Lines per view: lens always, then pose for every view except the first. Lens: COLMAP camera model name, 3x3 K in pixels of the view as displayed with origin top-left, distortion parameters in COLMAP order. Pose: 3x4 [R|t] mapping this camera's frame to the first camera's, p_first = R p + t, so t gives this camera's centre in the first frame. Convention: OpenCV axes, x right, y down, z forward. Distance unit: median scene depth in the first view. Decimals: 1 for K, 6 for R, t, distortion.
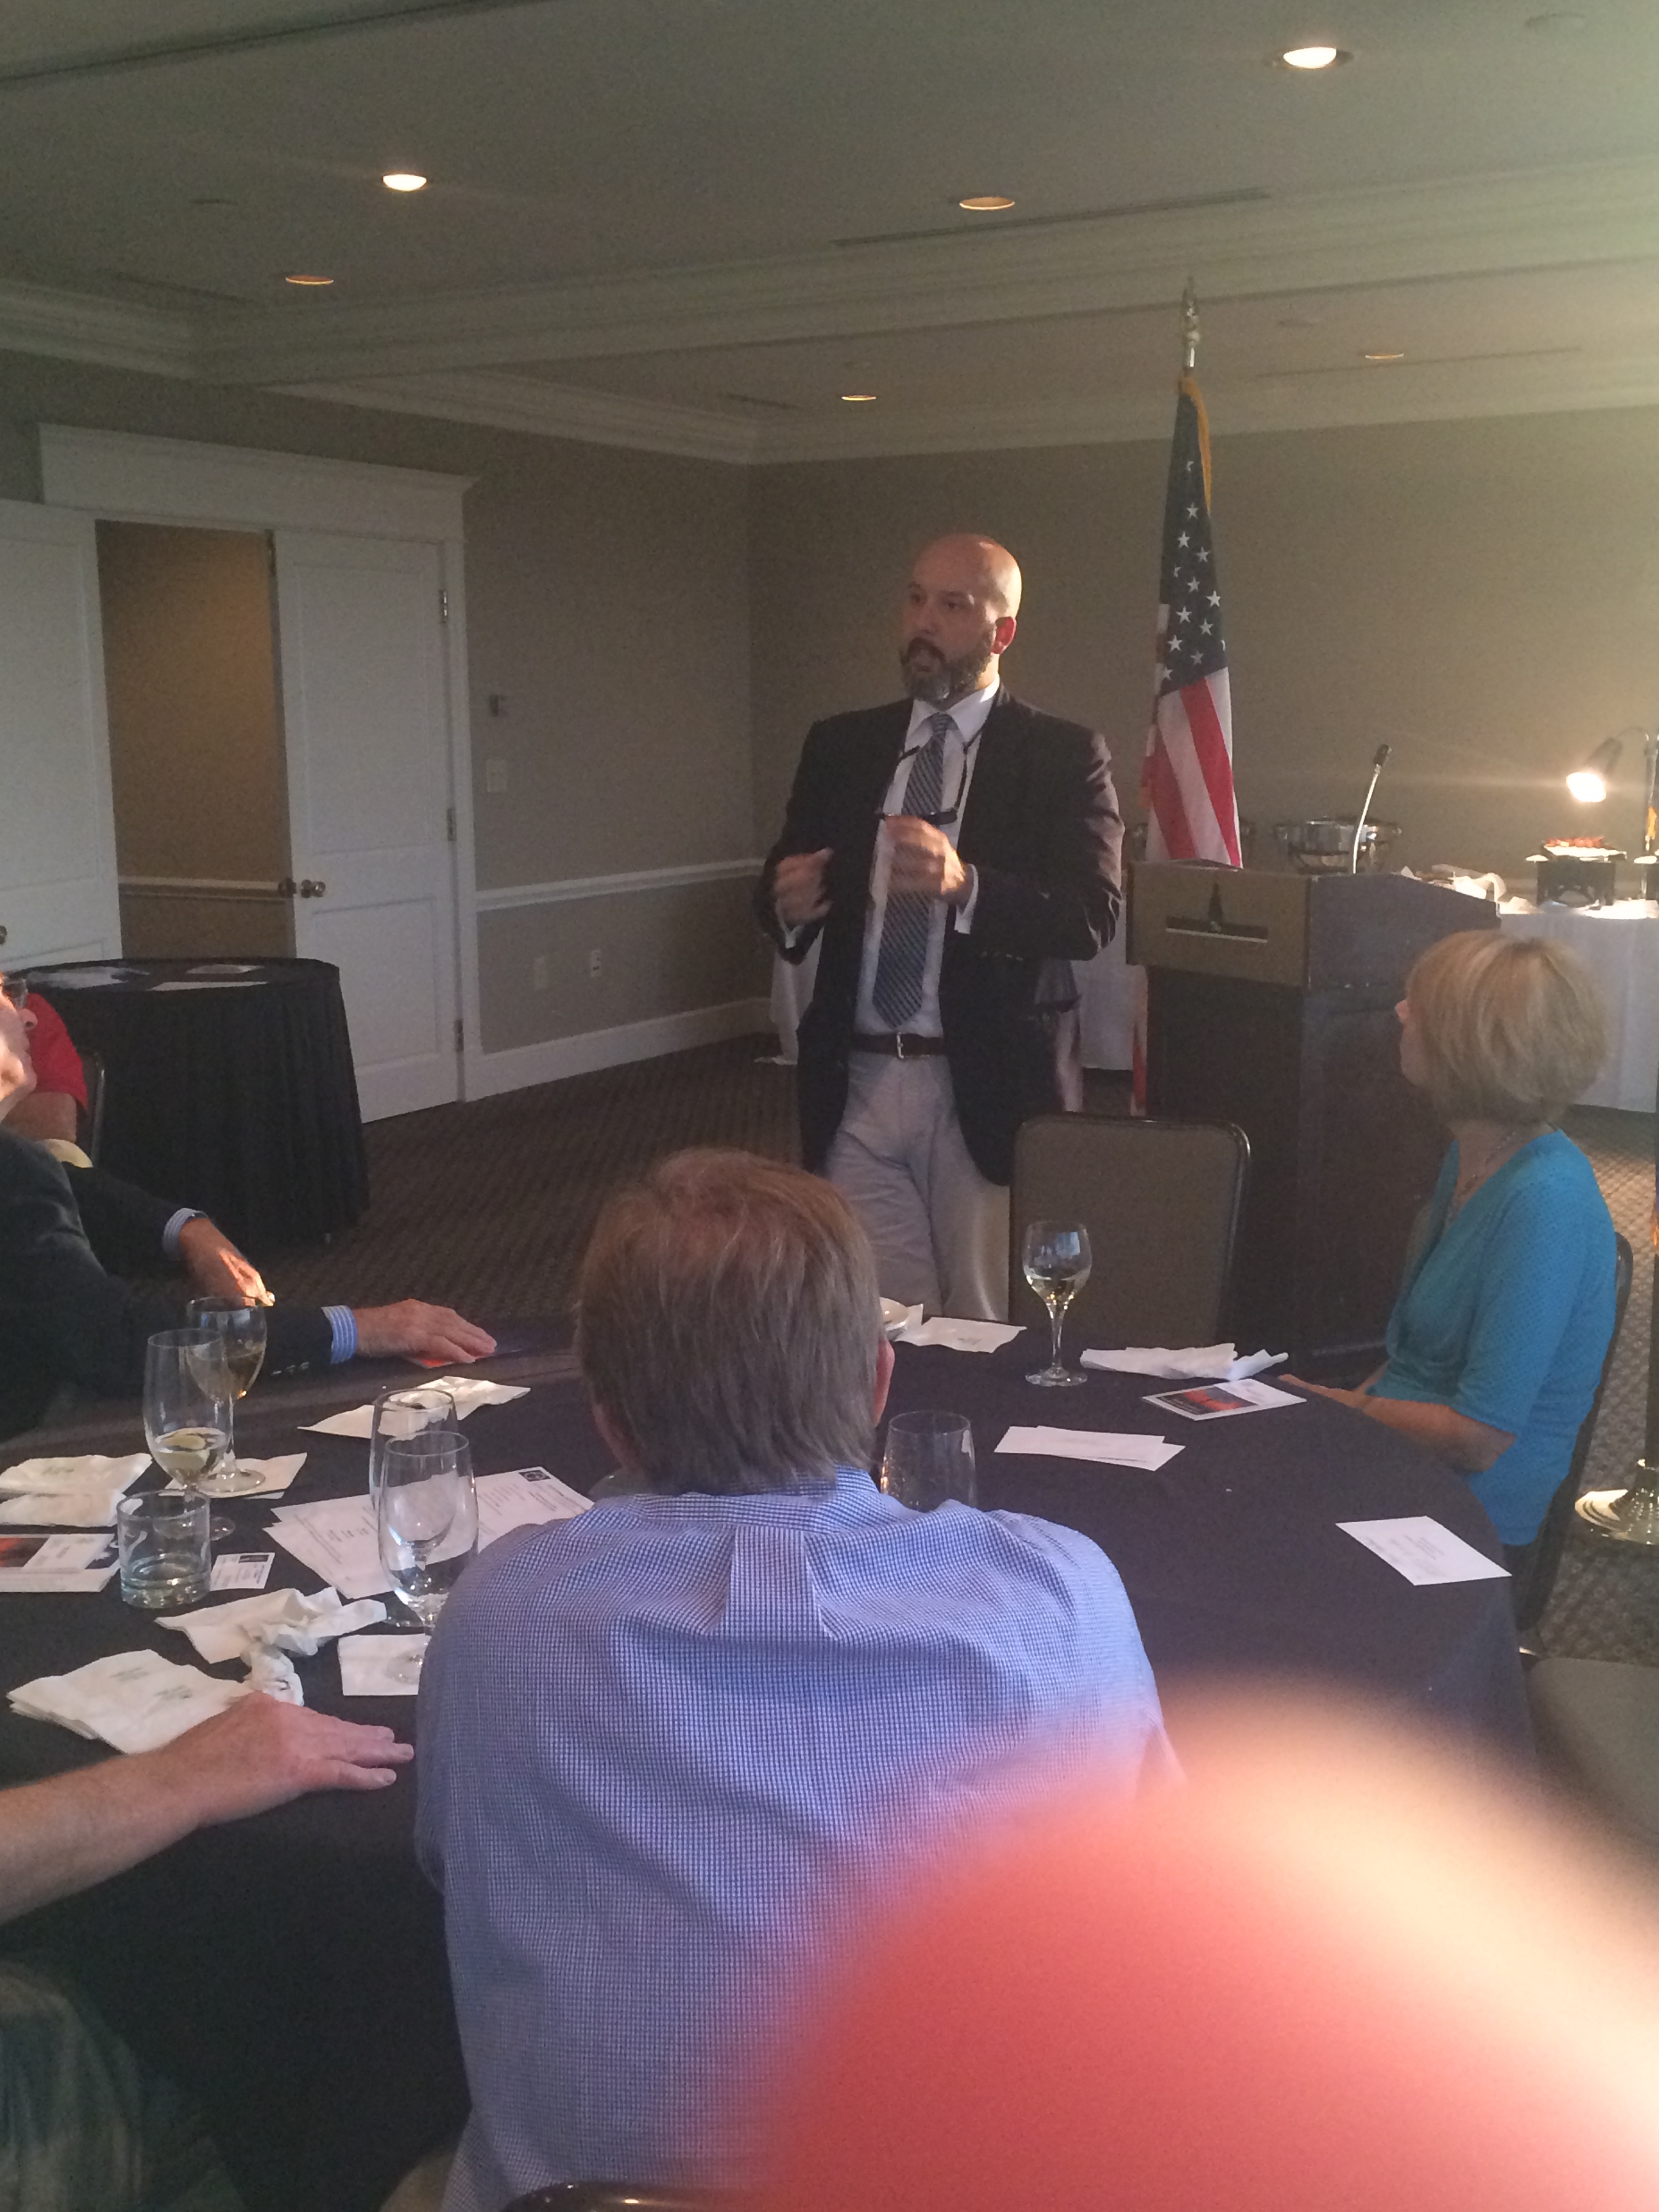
lens RADIAL K [[2469.0, 0, 835.1], [0, 2469.0, 1120.0], [0, 0, 1]] dist [0.055628, 0.029586]
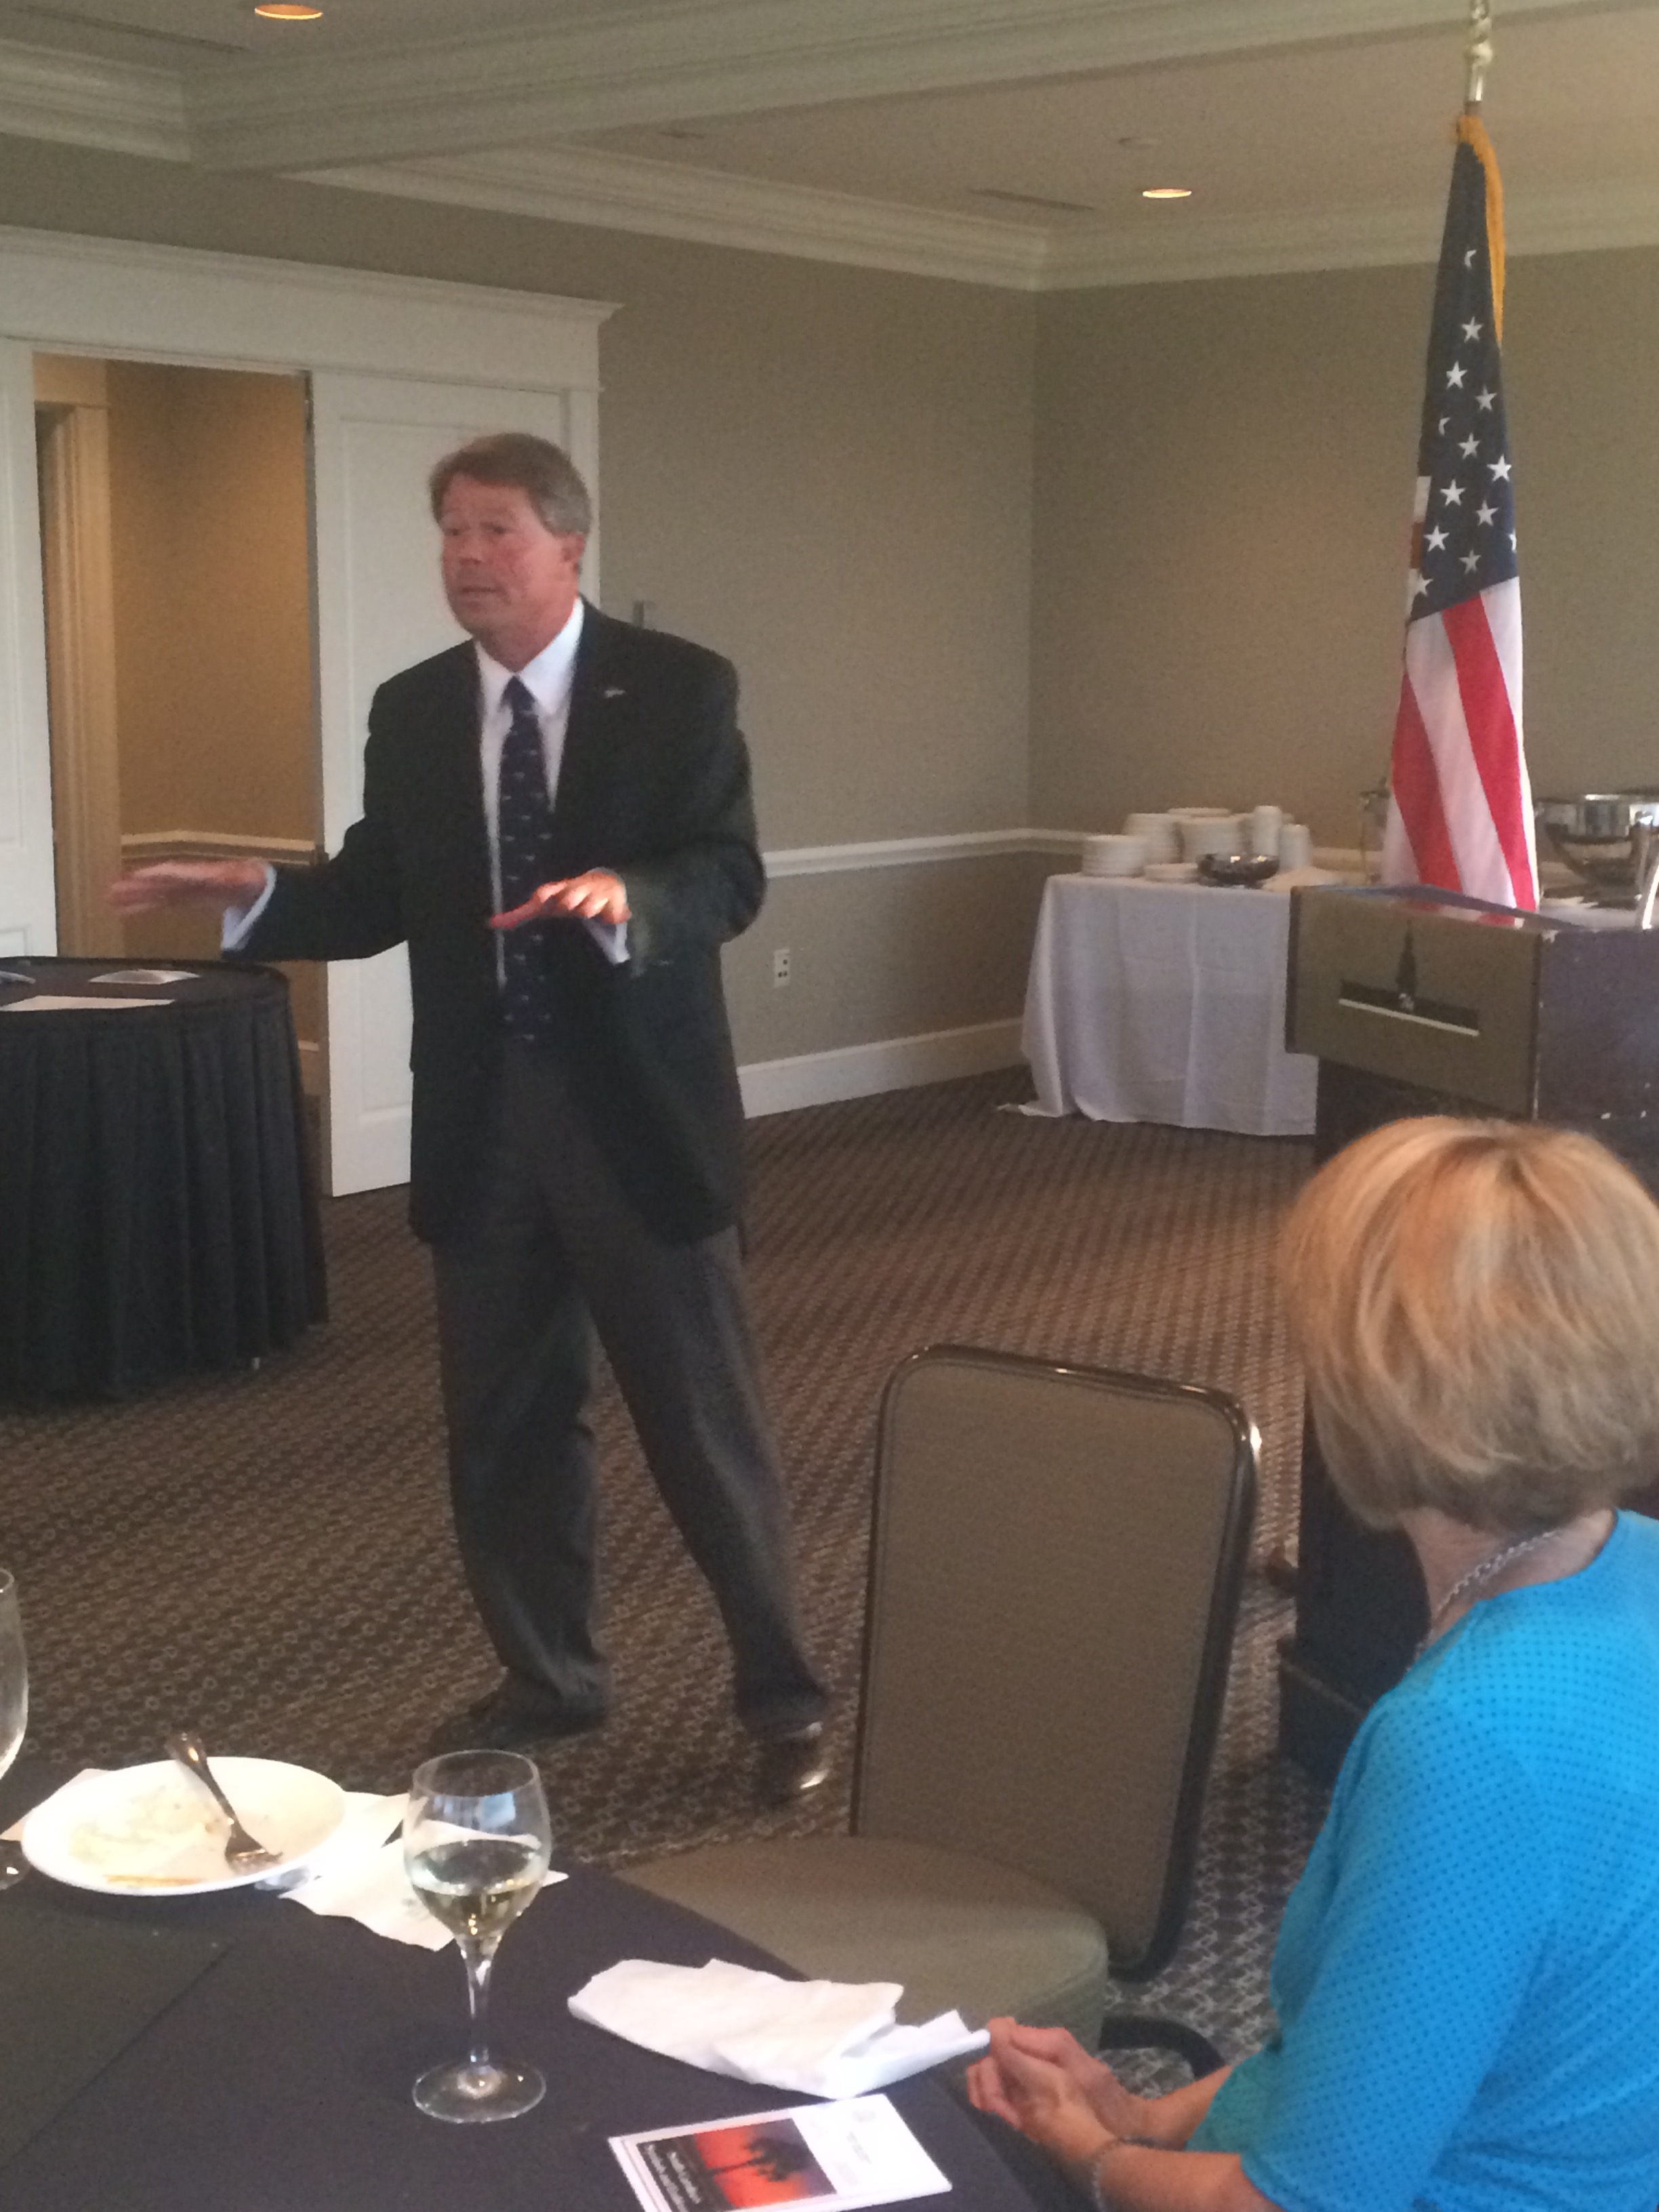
lens RADIAL K [[3004.2, 0, 829.5], [0, 3004.2, 1106.0], [0, 0, 1]] dist [0.075194, -0.044683]
pose [[0.985031, 0.045092, -0.166376, 0.093662], [-0.045772, 0.998952, -0.000254, -0.031142], [0.166190, 0.007865, 0.986062, 0.165892]]
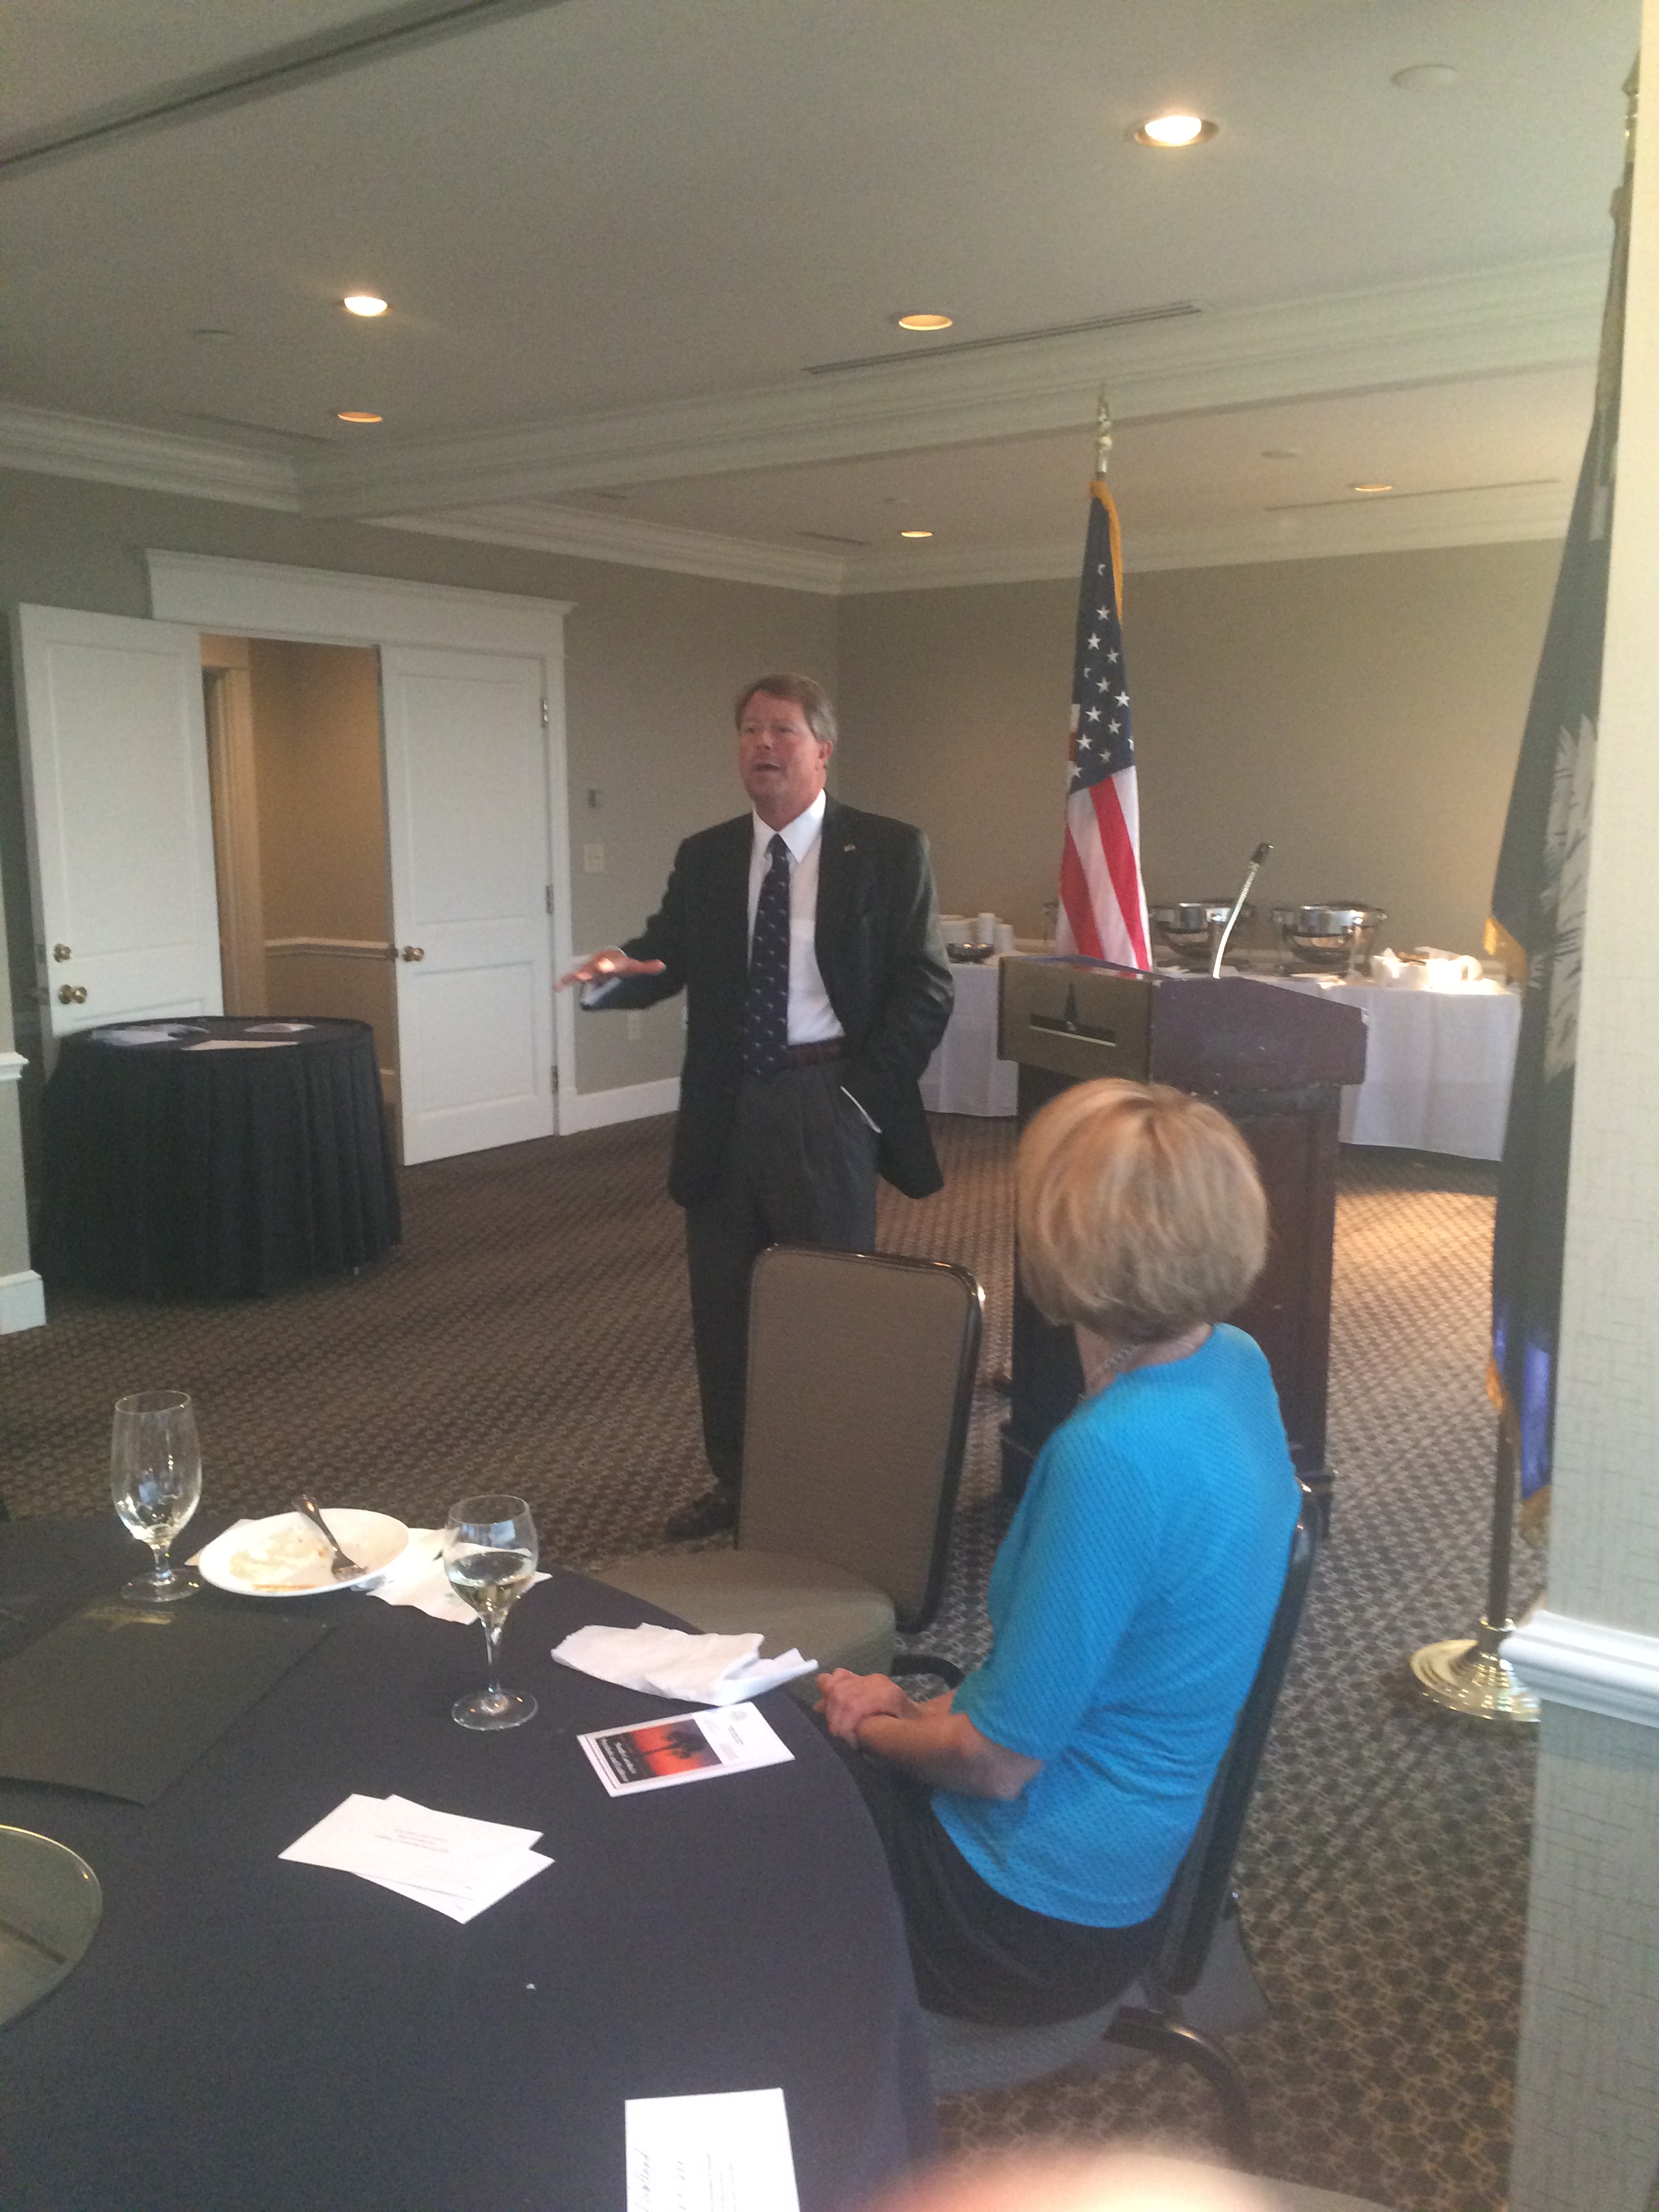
lens RADIAL K [[1870.1, 0, 833.6], [0, 1870.1, 1111.9], [0, 0, 1]] dist [0.068063, -0.050000]
pose [[0.993875, 0.026062, -0.107393, 0.095268], [-0.026209, 0.999656, 0.000048, -0.028371], [0.107357, 0.002767, 0.994217, 0.167853]]
